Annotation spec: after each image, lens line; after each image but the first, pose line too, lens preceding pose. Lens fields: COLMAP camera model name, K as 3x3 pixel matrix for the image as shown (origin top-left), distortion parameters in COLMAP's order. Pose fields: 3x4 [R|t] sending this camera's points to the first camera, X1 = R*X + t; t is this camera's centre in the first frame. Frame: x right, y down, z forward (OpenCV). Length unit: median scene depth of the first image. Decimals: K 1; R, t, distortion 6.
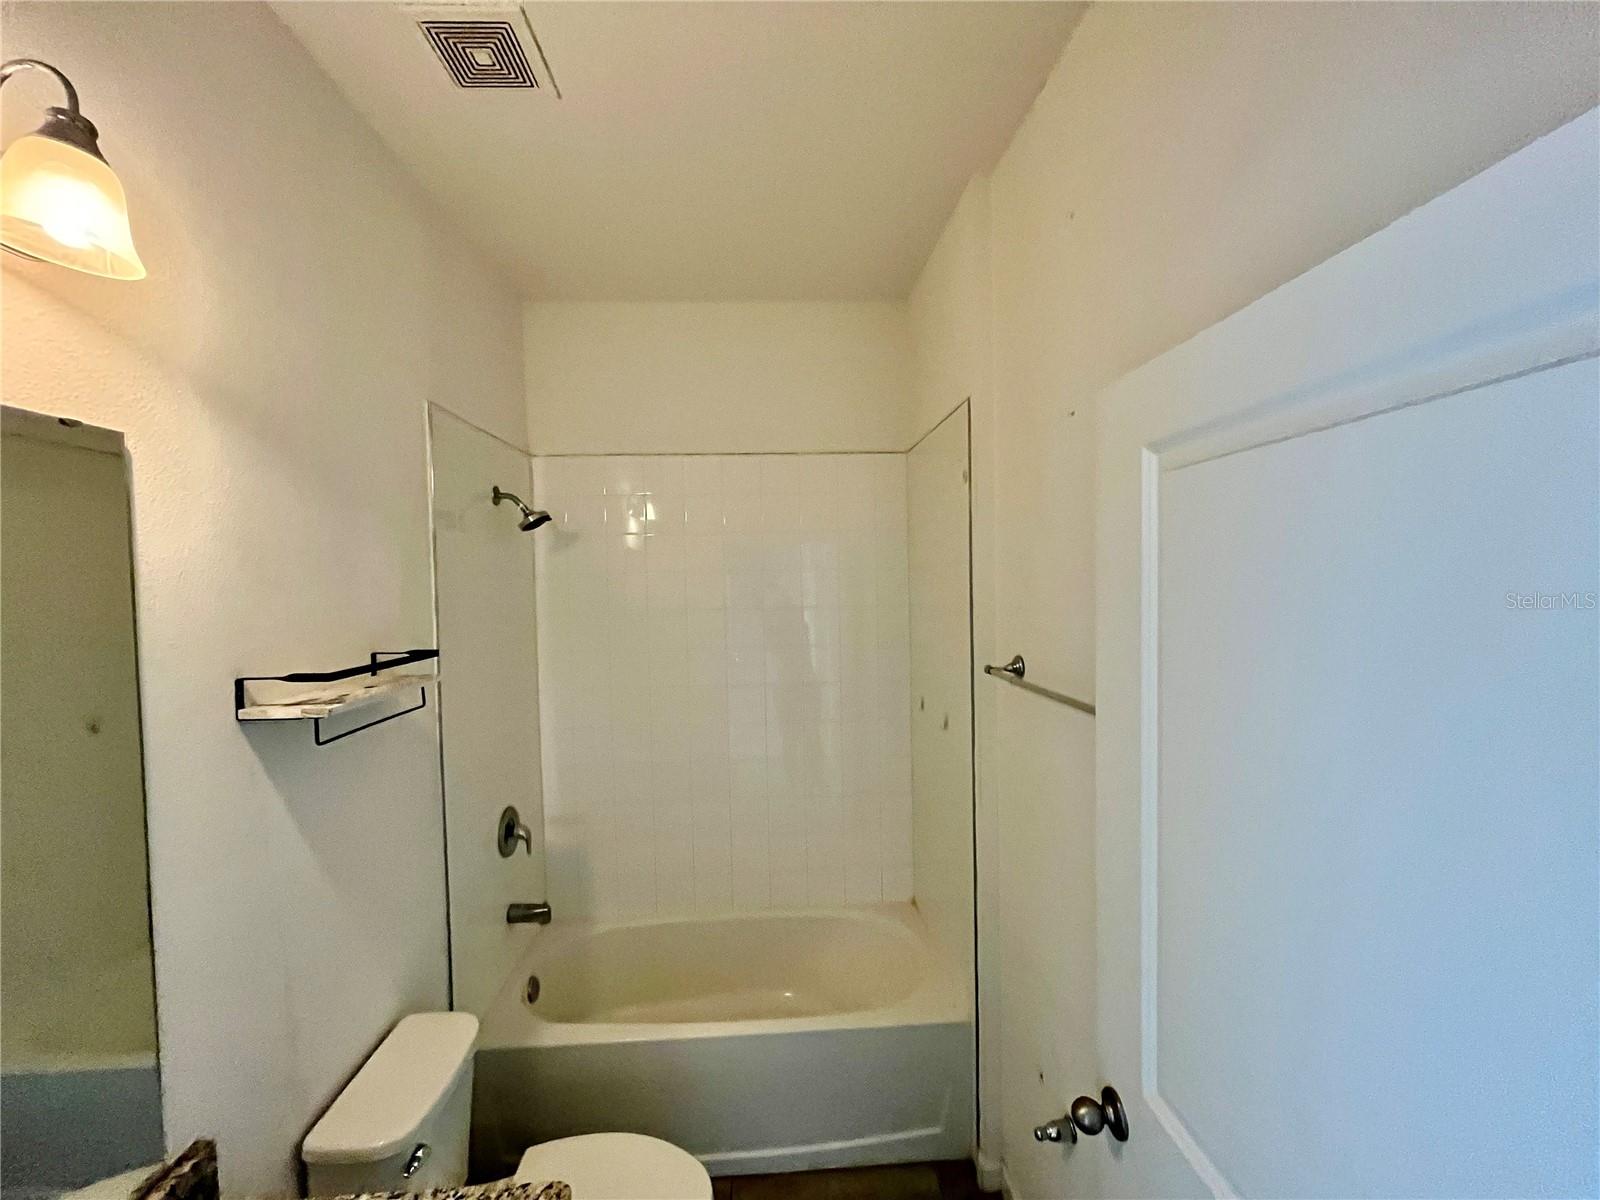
lens RADIAL K [[639.1, 0, 800.0], [0, 639.1, 600.0], [0, 0, 1]] dist [0.000668, -0.000369]
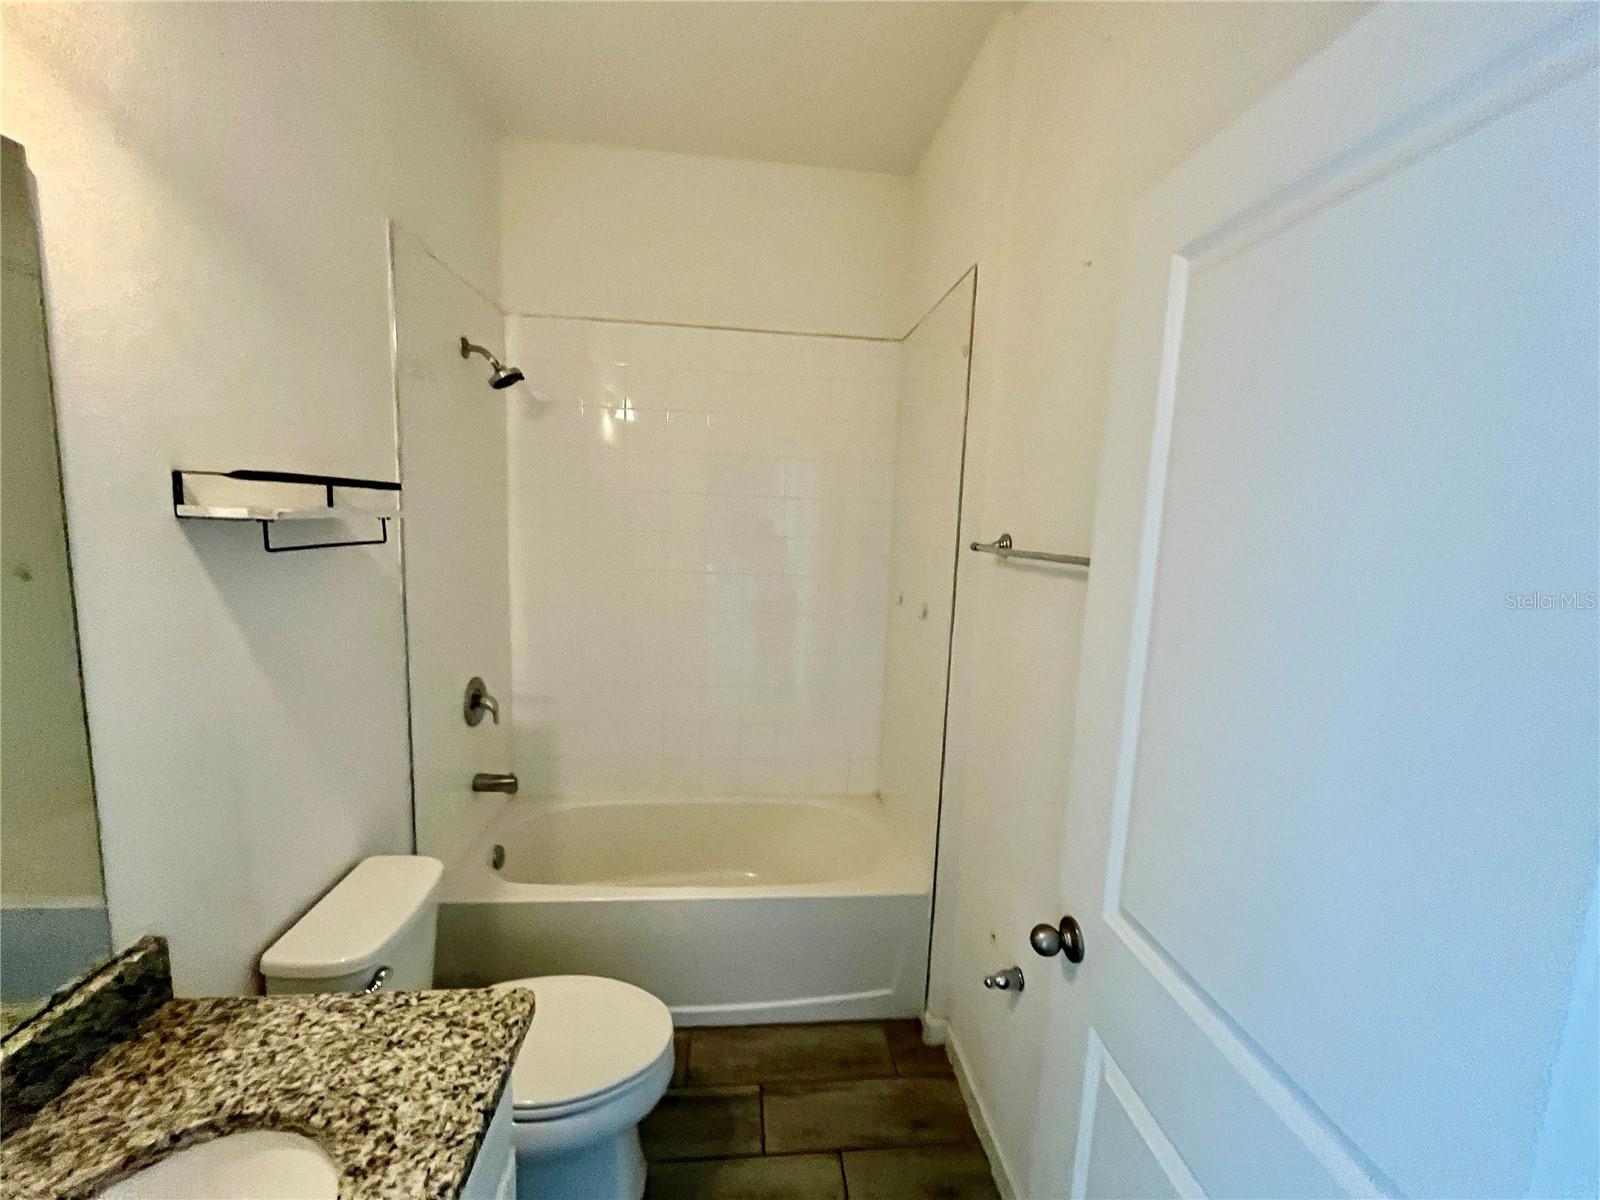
lens RADIAL K [[638.8, 0, 800.0], [0, 638.8, 600.0], [0, 0, 1]] dist [-0.001650, 0.000020]
pose [[0.997655, 0.052567, 0.043843, -0.010972], [-0.056507, 0.993958, 0.094100, 0.105400], [-0.038632, -0.096357, 0.994597, 0.024720]]
